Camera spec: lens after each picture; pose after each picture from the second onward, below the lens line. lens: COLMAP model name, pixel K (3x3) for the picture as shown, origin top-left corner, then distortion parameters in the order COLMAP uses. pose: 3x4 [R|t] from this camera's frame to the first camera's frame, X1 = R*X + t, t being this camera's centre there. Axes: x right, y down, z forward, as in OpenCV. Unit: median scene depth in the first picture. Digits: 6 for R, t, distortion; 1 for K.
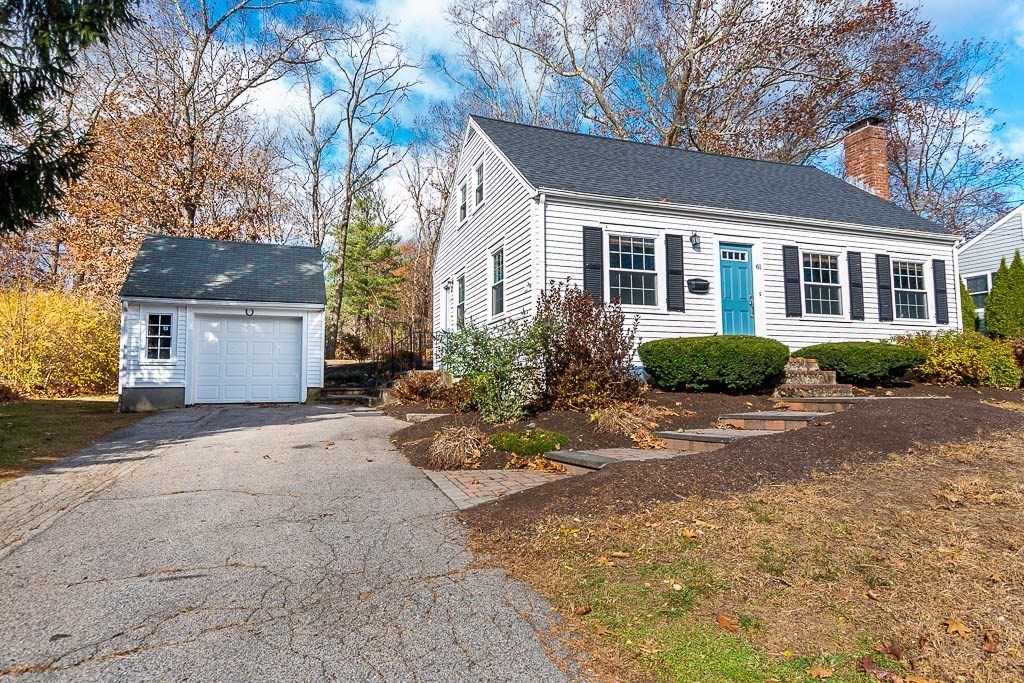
lens RADIAL K [[613.1, 0, 504.8], [0, 613.1, 338.7], [0, 0, 1]] dist [0.012565, 0.004507]
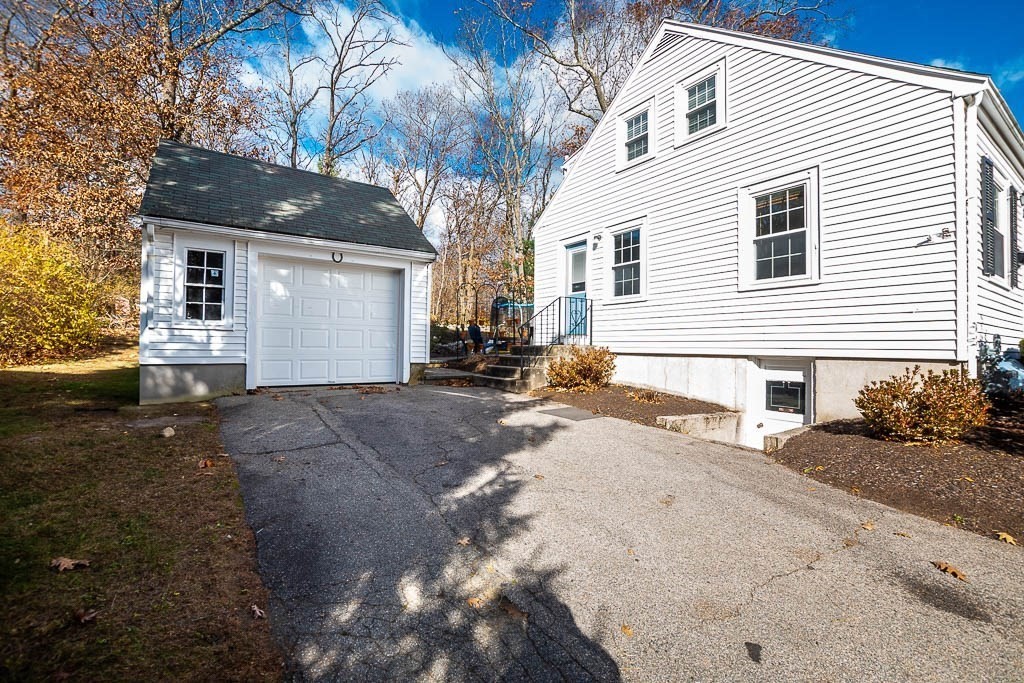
lens RADIAL K [[444.9, 0, 488.5], [0, 444.9, 336.6], [0, 0, 1]] dist [0.001602, 0.001532]
pose [[0.976773, 0.024242, 0.212900, -0.367725], [-0.038510, 0.997262, 0.063130, 0.009142], [-0.210786, -0.069862, 0.975033, 0.477614]]
